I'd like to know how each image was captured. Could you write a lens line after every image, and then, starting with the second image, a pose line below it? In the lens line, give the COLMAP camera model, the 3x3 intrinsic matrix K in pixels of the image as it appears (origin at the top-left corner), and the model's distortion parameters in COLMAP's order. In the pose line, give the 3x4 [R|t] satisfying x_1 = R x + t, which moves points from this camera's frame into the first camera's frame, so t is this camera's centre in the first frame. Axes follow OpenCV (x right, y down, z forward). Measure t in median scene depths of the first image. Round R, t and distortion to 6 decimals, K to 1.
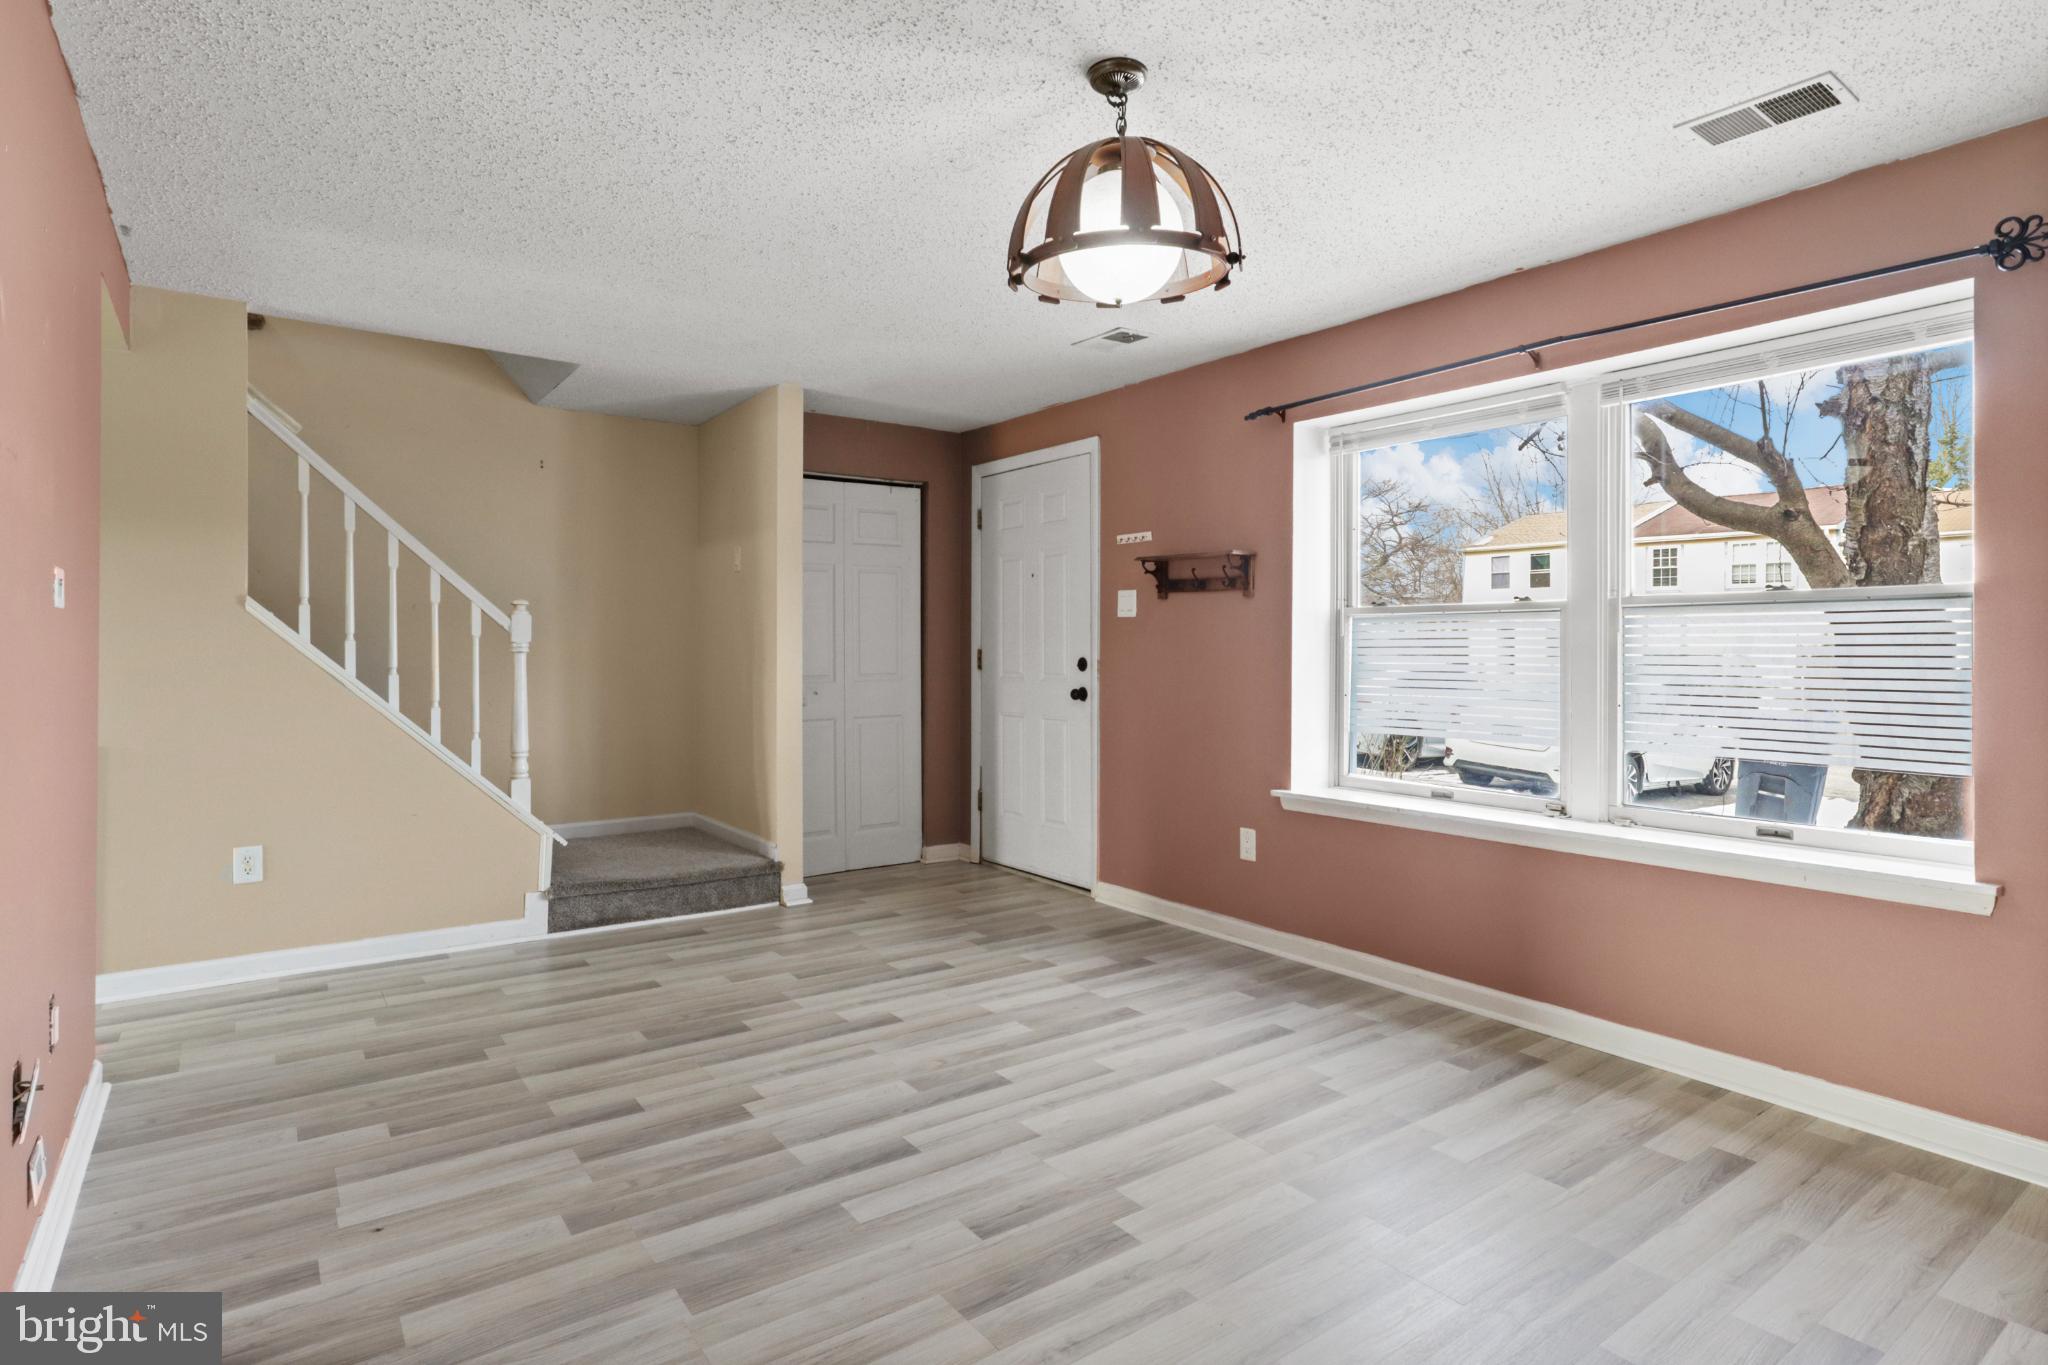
lens RADIAL K [[1054.4, 0, 1029.2], [0, 1054.4, 653.0], [0, 0, 1]] dist [-0.020802, 0.012778]
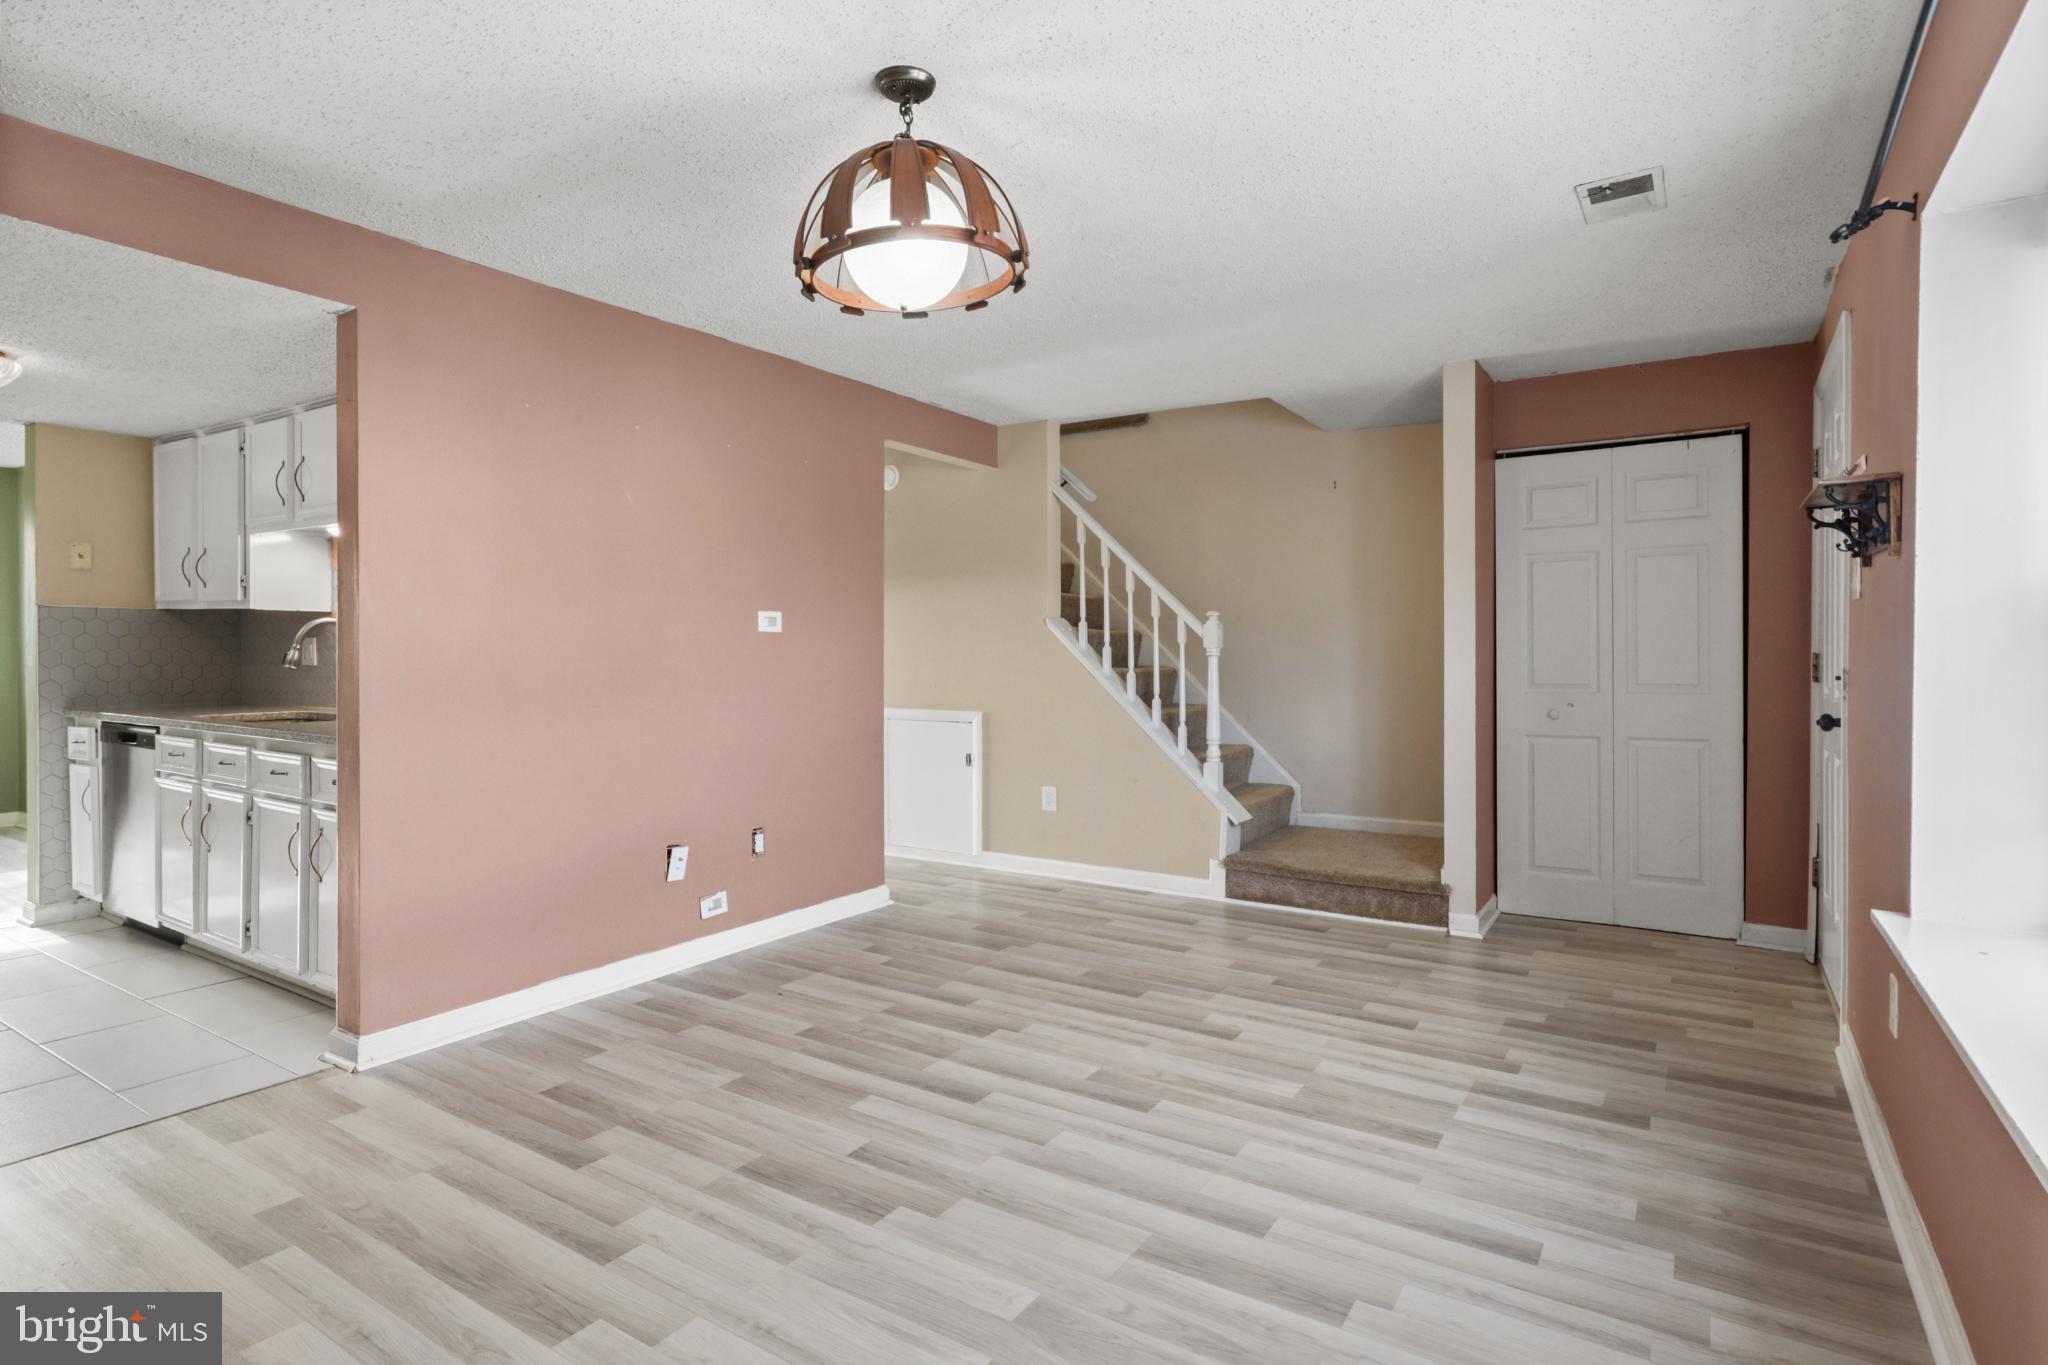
lens RADIAL K [[1054.4, 0, 1036.4], [0, 1054.4, 668.9], [0, 0, 1]] dist [-0.020802, 0.012778]
pose [[0.357332, 0.010427, -0.933919, 0.738308], [-0.001892, 0.999944, 0.010440, 0.002234], [0.933976, -0.001964, 0.357331, 0.514658]]
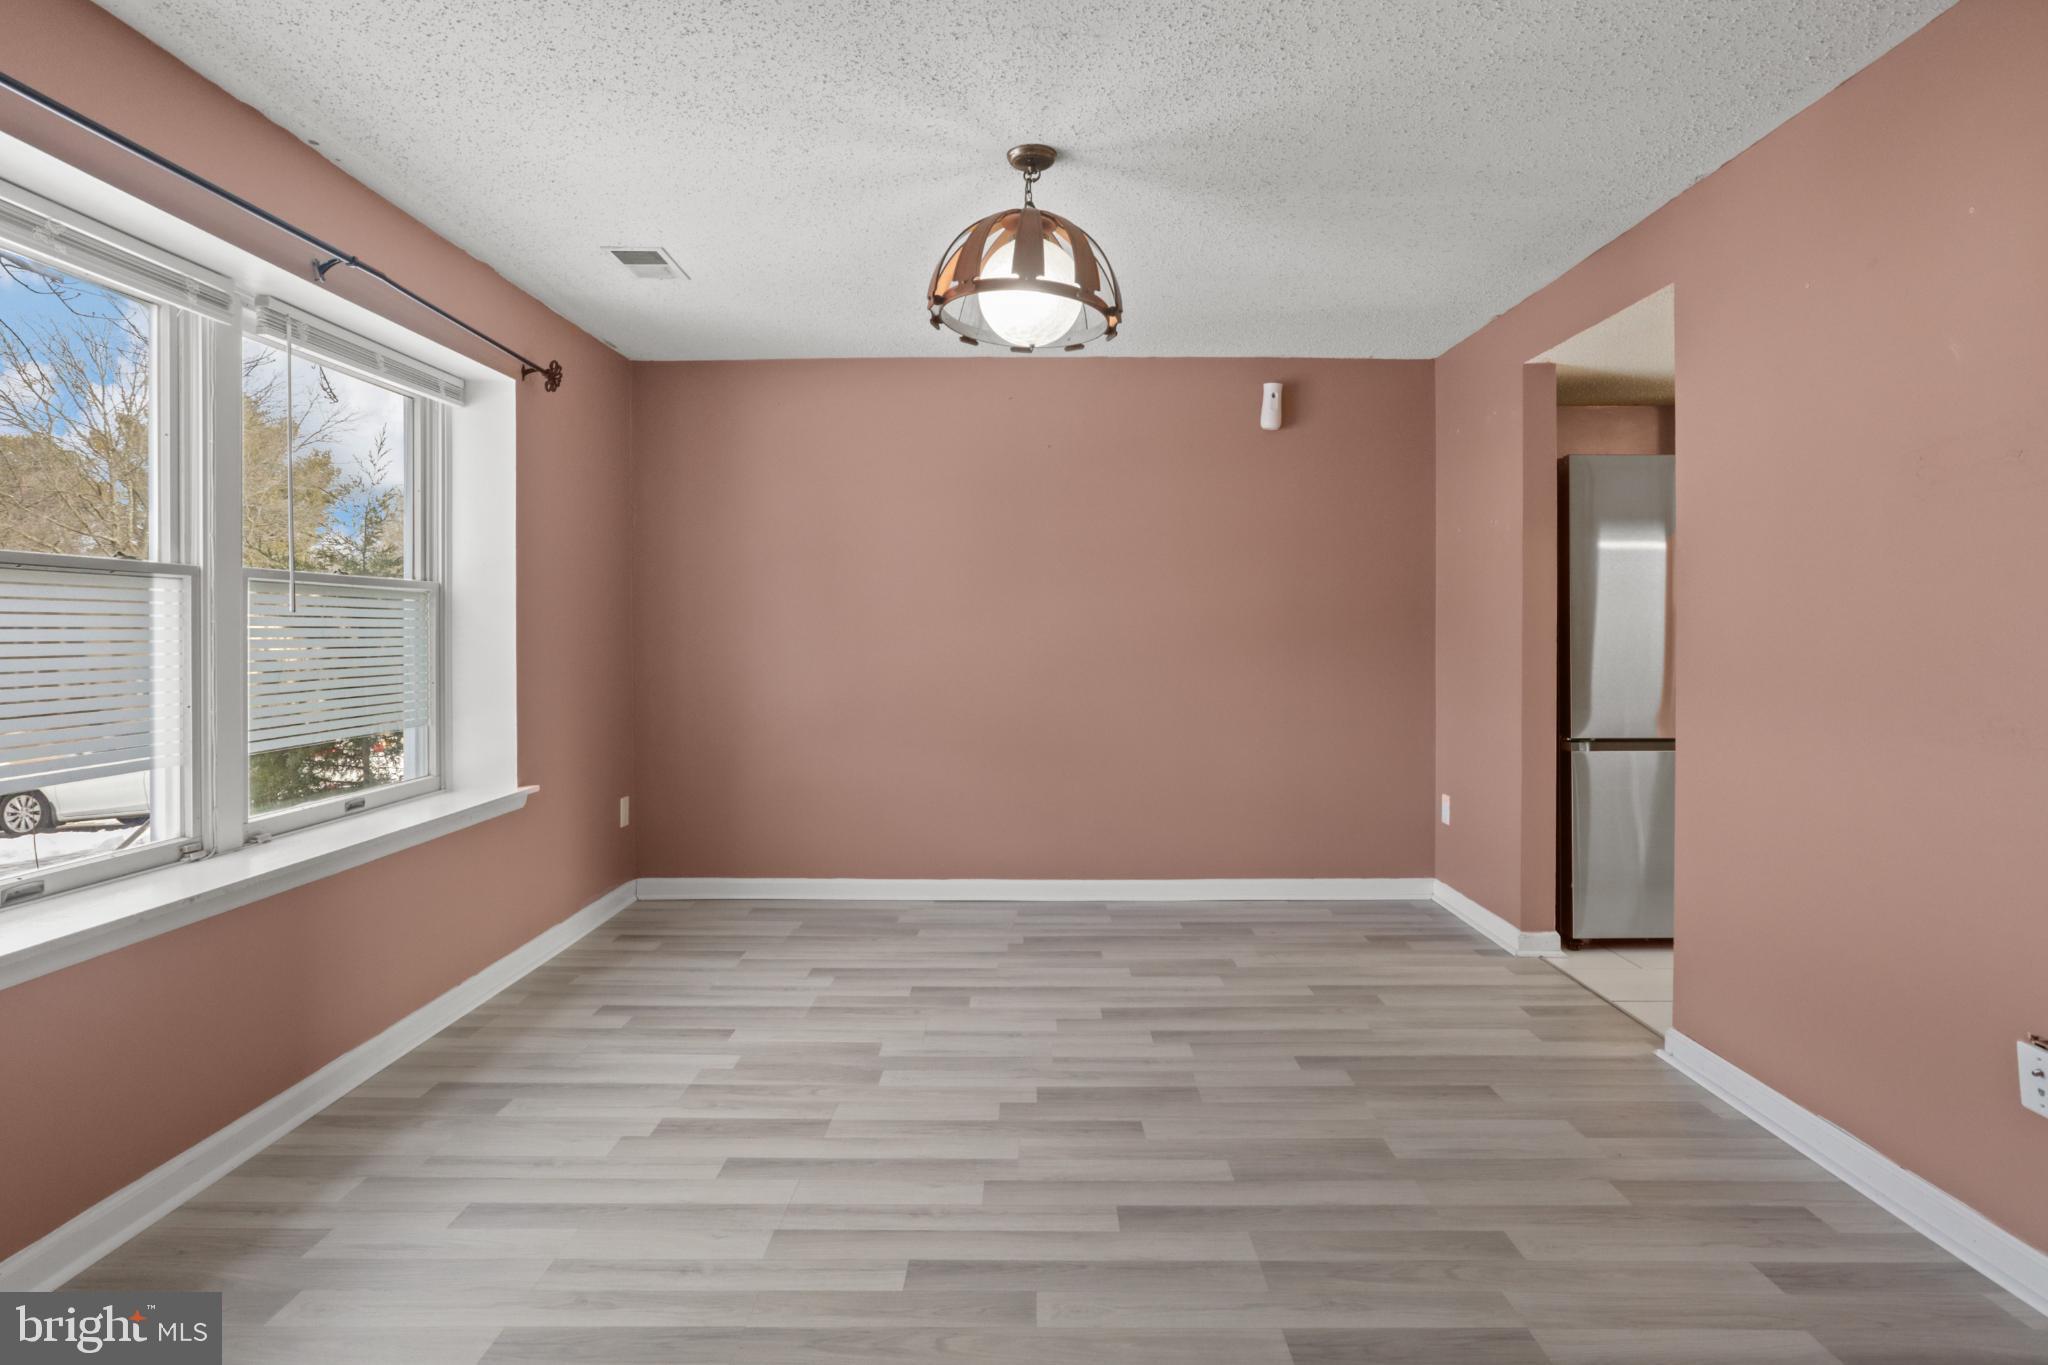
lens RADIAL K [[1054.4, 0, 1027.9], [0, 1054.4, 634.8], [0, 0, 1]] dist [-0.020802, 0.012778]
pose [[-0.800521, -0.003998, 0.599291, -0.438076], [-0.001678, 0.999989, 0.004430, -0.004836], [-0.599302, 0.002541, -0.800519, 1.349824]]
